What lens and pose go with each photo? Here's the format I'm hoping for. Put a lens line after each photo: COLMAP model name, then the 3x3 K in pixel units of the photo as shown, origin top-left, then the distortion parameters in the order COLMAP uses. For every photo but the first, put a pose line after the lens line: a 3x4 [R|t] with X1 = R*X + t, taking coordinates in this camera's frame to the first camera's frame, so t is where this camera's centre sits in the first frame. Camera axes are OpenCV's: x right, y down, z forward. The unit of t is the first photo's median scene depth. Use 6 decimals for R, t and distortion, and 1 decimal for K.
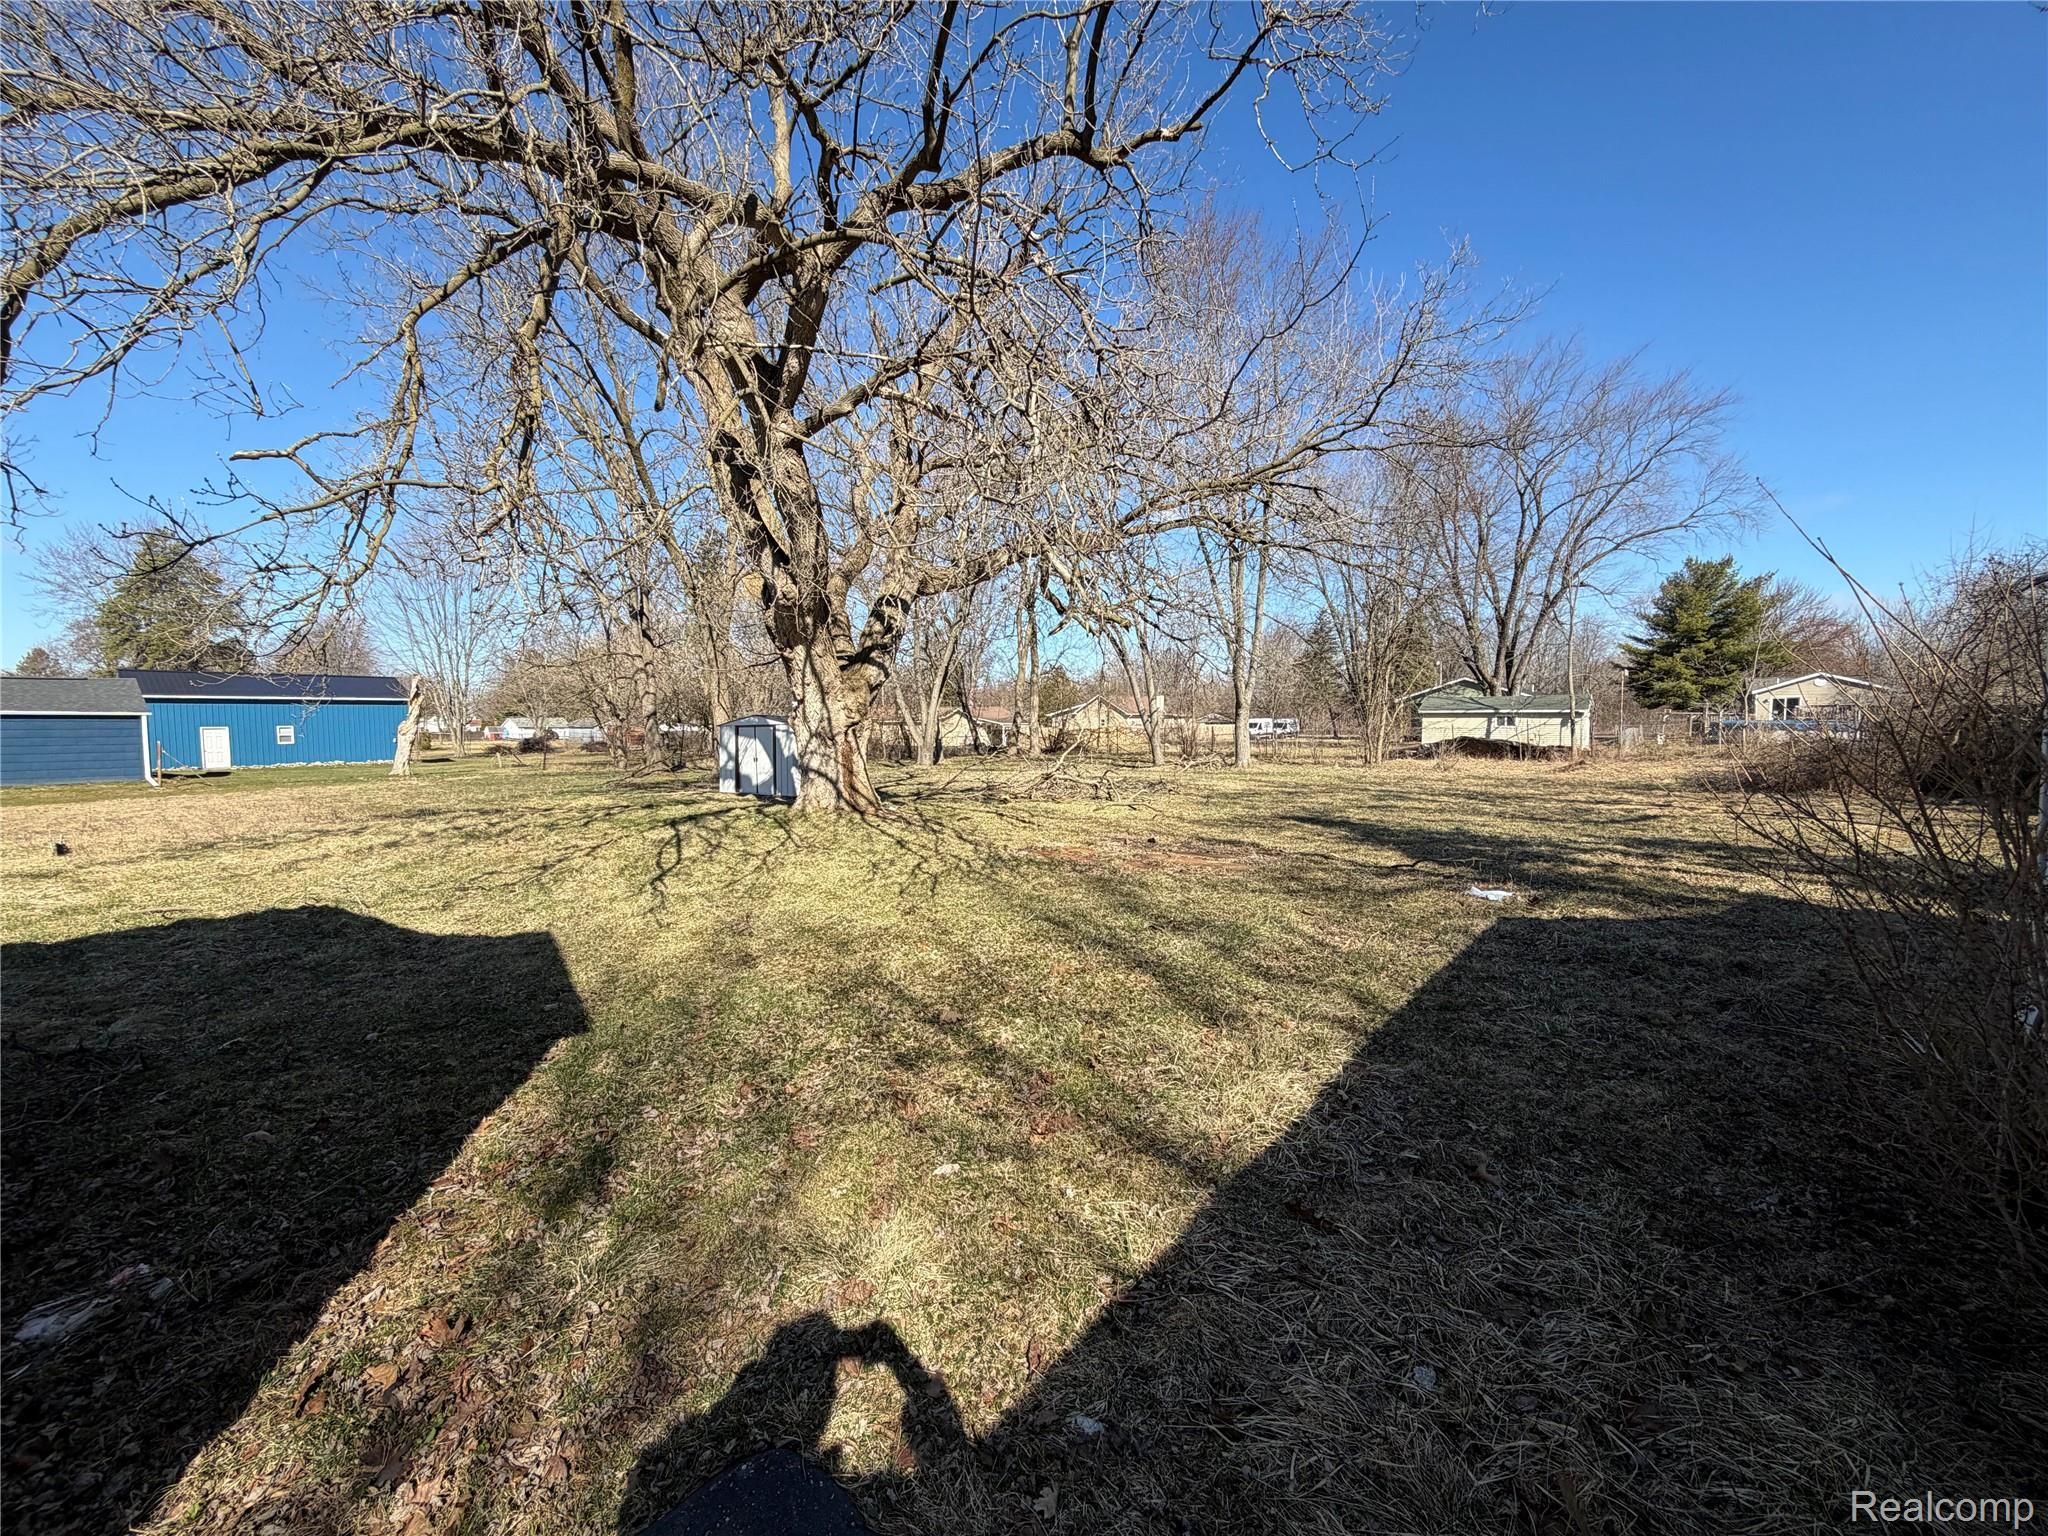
lens RADIAL K [[810.0, 0, 1022.8], [0, 810.0, 768.4], [0, 0, 1]] dist [0.000585, -0.000895]
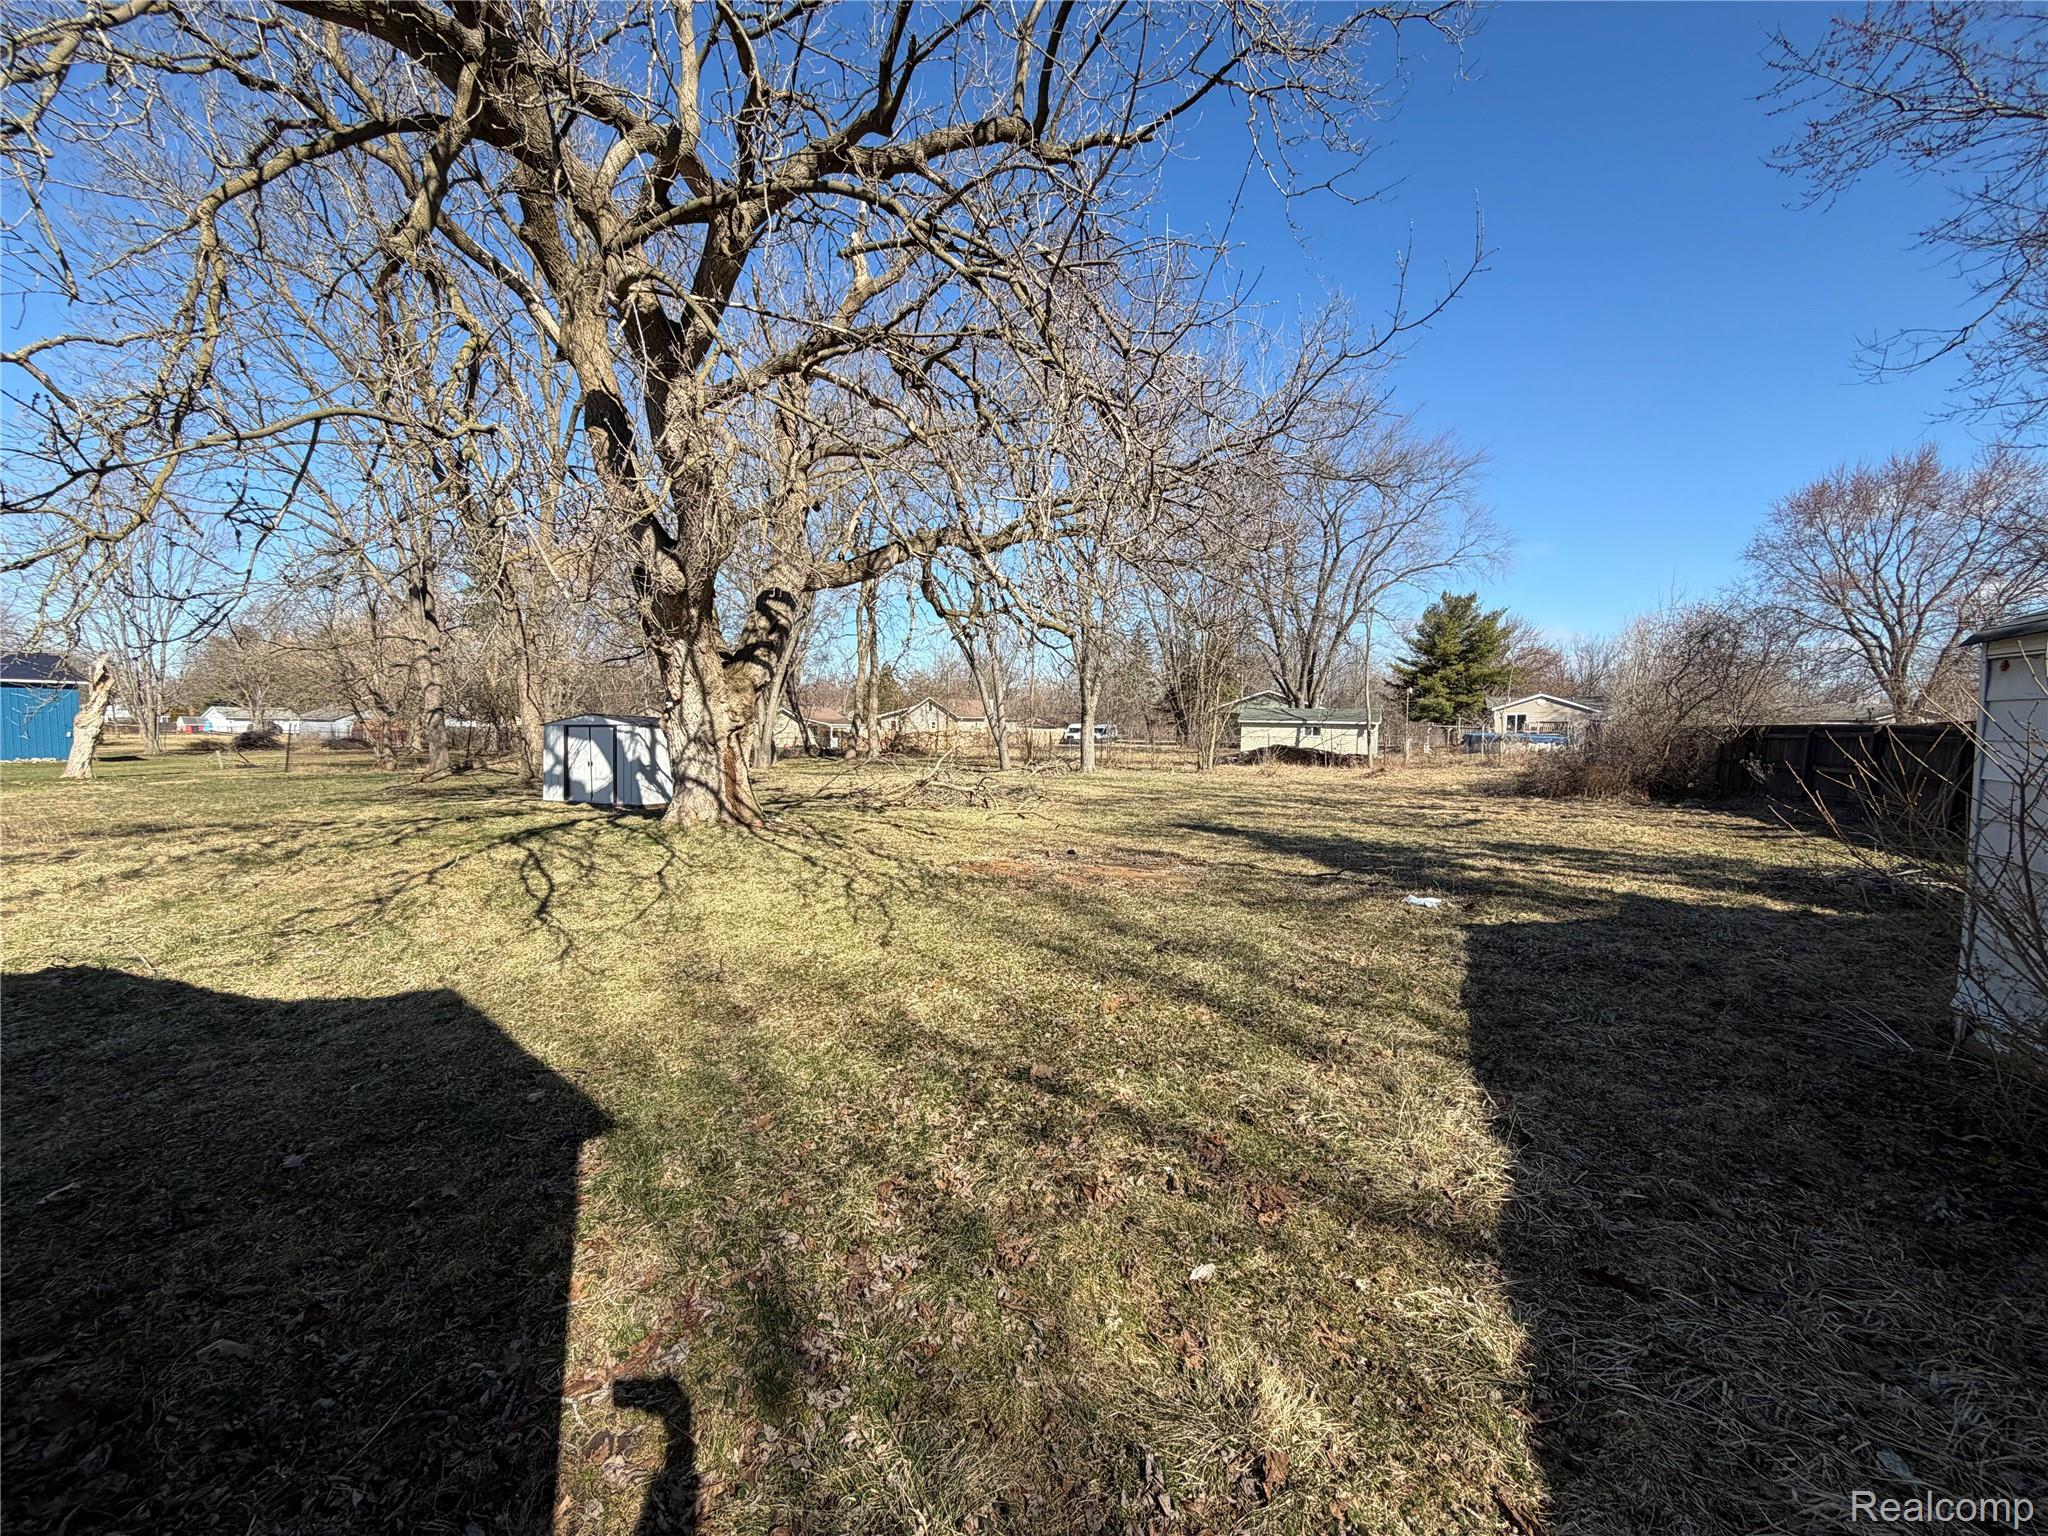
lens RADIAL K [[810.0, 0, 1022.5], [0, 810.0, 767.9], [0, 0, 1]] dist [0.000585, -0.000895]
pose [[0.974640, 0.005148, 0.223720, -0.136928], [-0.004513, 0.999984, -0.003346, -0.011406], [-0.223734, 0.002252, 0.974648, 0.056783]]
